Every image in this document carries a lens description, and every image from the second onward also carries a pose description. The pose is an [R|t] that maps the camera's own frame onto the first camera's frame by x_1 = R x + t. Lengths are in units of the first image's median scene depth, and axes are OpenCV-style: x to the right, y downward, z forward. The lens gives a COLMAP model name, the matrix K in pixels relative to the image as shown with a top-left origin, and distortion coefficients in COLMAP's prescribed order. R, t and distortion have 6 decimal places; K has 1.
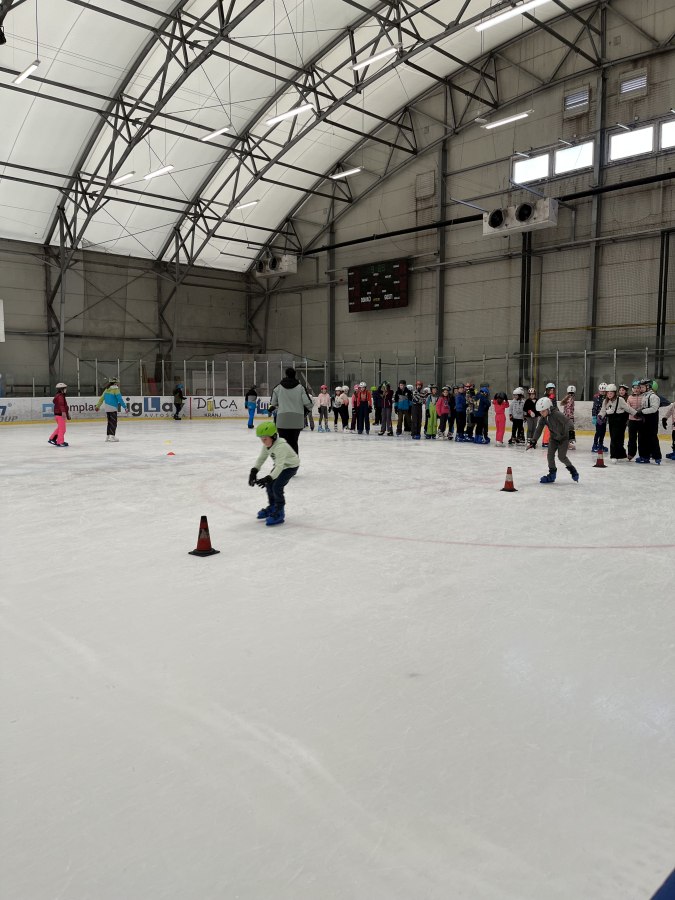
lens RADIAL K [[666.6, 0, 338.1], [0, 666.6, 430.4], [0, 0, 1]] dist [0.078391, -0.115977]
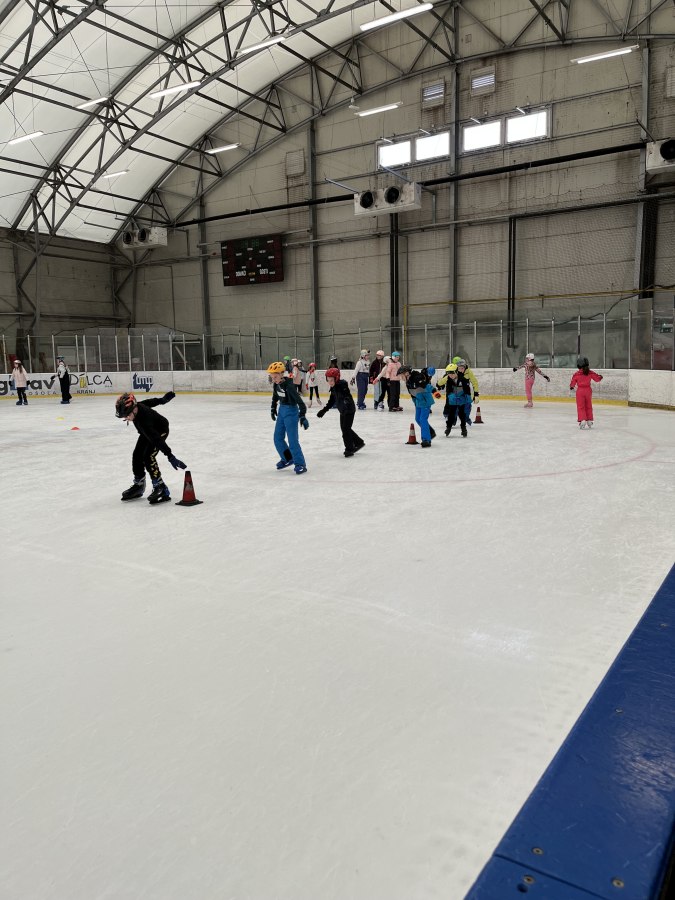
lens RADIAL K [[684.6, 0, 339.1], [0, 684.6, 429.9], [0, 0, 1]] dist [0.085835, -0.115332]
pose [[0.972048, -0.044186, 0.230585, -0.073726], [0.036121, 0.998583, 0.039083, 0.007000], [-0.231985, -0.029661, 0.972267, -0.068860]]
